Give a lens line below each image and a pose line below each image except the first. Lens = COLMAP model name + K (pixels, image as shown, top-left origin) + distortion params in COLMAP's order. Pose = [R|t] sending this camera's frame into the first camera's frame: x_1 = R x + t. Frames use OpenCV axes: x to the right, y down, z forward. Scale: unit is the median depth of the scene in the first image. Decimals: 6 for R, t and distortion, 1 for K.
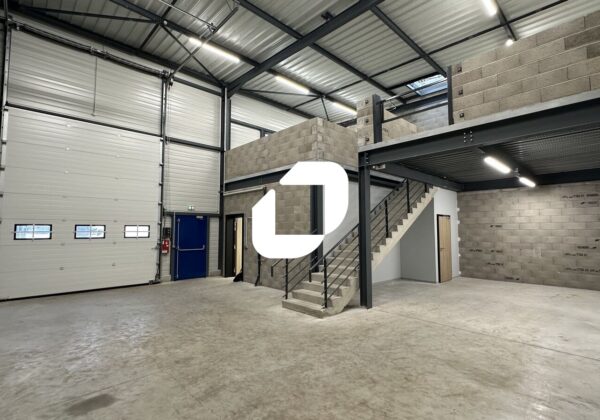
lens RADIAL K [[296.3, 0, 299.2], [0, 296.3, 210.1], [0, 0, 1]] dist [0.000042, 0.000919]
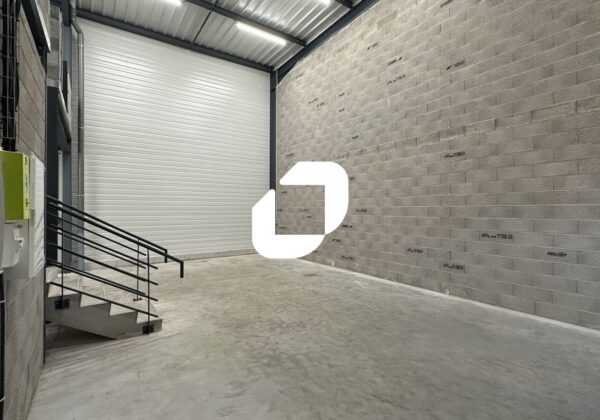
lens RADIAL K [[296.3, 0, 299.6], [0, 296.3, 210.3], [0, 0, 1]] dist [0.000042, 0.000919]
pose [[-0.989473, -0.000976, 0.144714, -0.345575], [-0.010666, 0.997750, -0.066197, 0.092786], [-0.144324, -0.067044, -0.987257, 1.265606]]
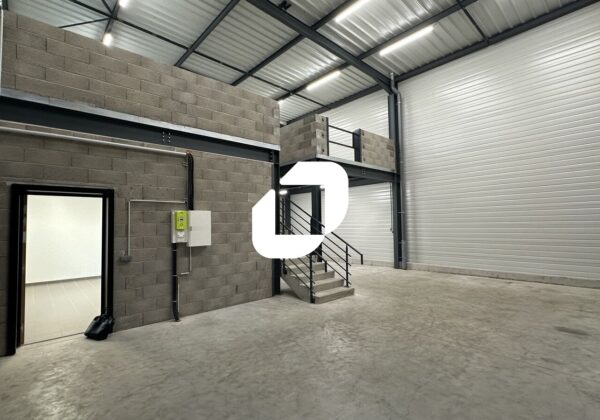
lens RADIAL K [[296.3, 0, 300.3], [0, 296.3, 210.8], [0, 0, 1]] dist [0.000042, 0.000919]
pose [[0.022250, 0.045503, 0.998716, -0.801886], [-0.051052, 0.997712, -0.044319, 0.062268], [-0.998448, -0.050000, 0.024522, 0.837319]]
